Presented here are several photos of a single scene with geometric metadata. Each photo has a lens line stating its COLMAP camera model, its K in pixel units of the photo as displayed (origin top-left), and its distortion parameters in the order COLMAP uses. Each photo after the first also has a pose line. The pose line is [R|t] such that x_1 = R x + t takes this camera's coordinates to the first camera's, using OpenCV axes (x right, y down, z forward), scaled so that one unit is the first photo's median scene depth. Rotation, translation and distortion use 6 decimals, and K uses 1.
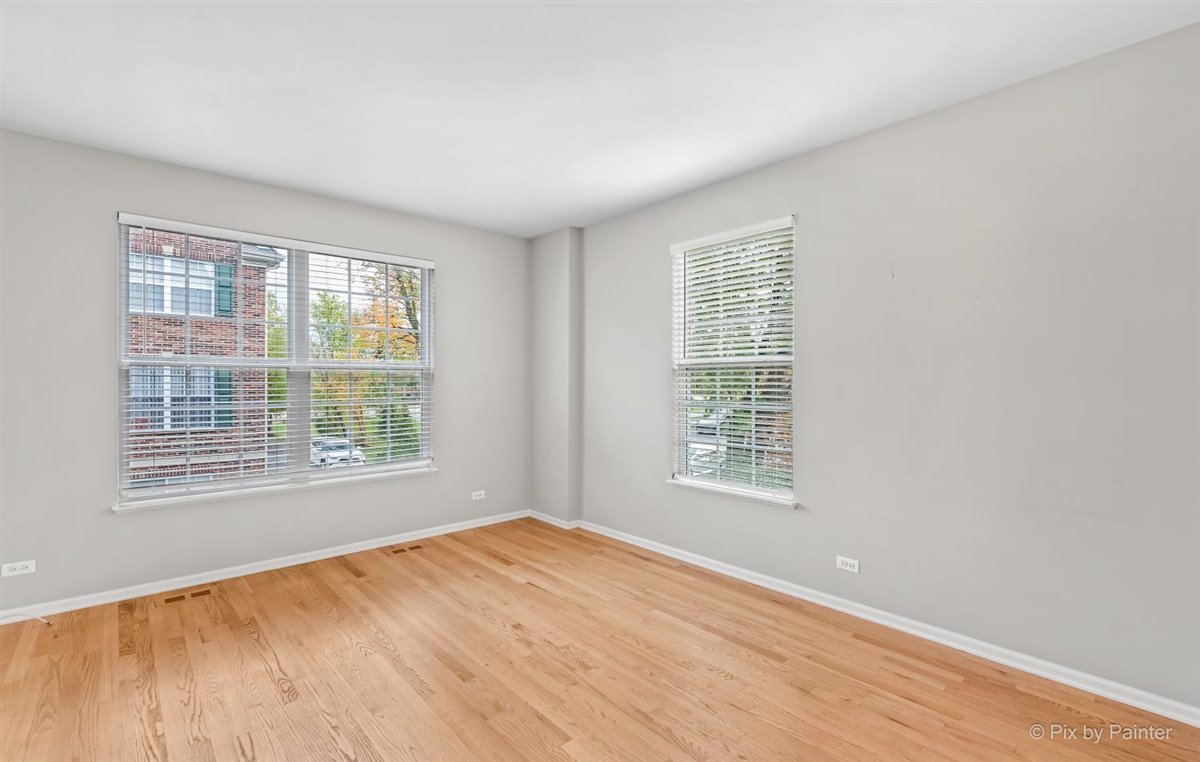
lens RADIAL K [[504.2, 0, 583.1], [0, 504.2, 378.7], [0, 0, 1]] dist [0.008484, -0.000466]
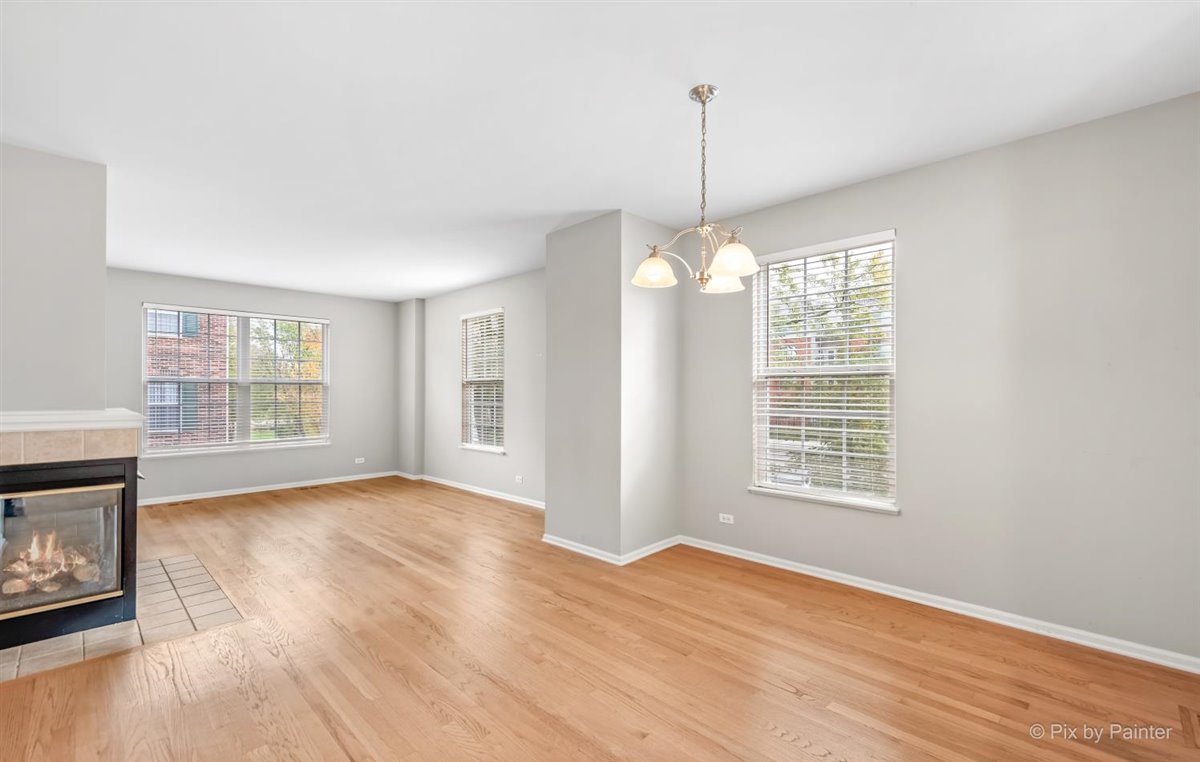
lens RADIAL K [[504.2, 0, 592.9], [0, 504.2, 385.5], [0, 0, 1]] dist [0.008484, -0.000466]
pose [[0.998029, -0.000240, 0.062748, 0.574614], [0.000661, 0.999977, -0.006686, -0.001192], [-0.062745, 0.006715, 0.998007, -0.887960]]
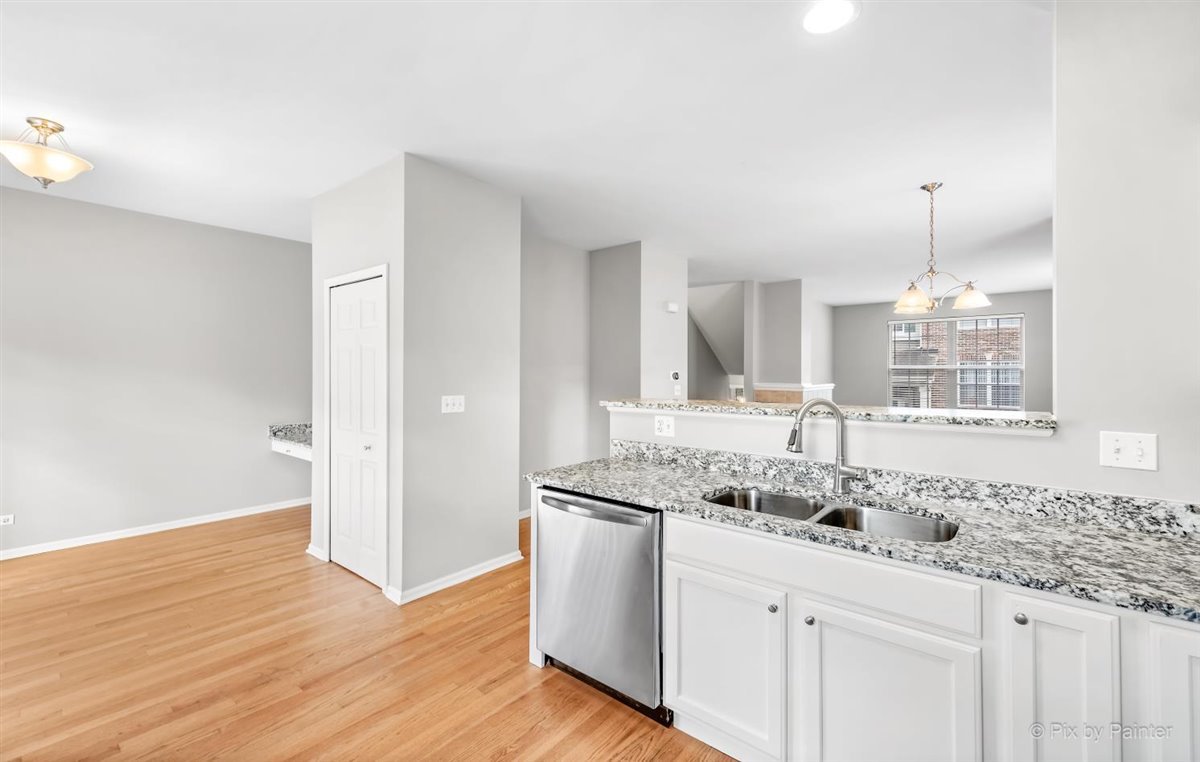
lens RADIAL K [[504.2, 0, 607.9], [0, 504.2, 372.6], [0, 0, 1]] dist [0.008484, -0.000466]
pose [[0.147118, 0.005196, -0.989105, 1.682425], [-0.000637, 0.999986, 0.005158, -0.015469], [0.989119, -0.000129, 0.147120, -1.039825]]
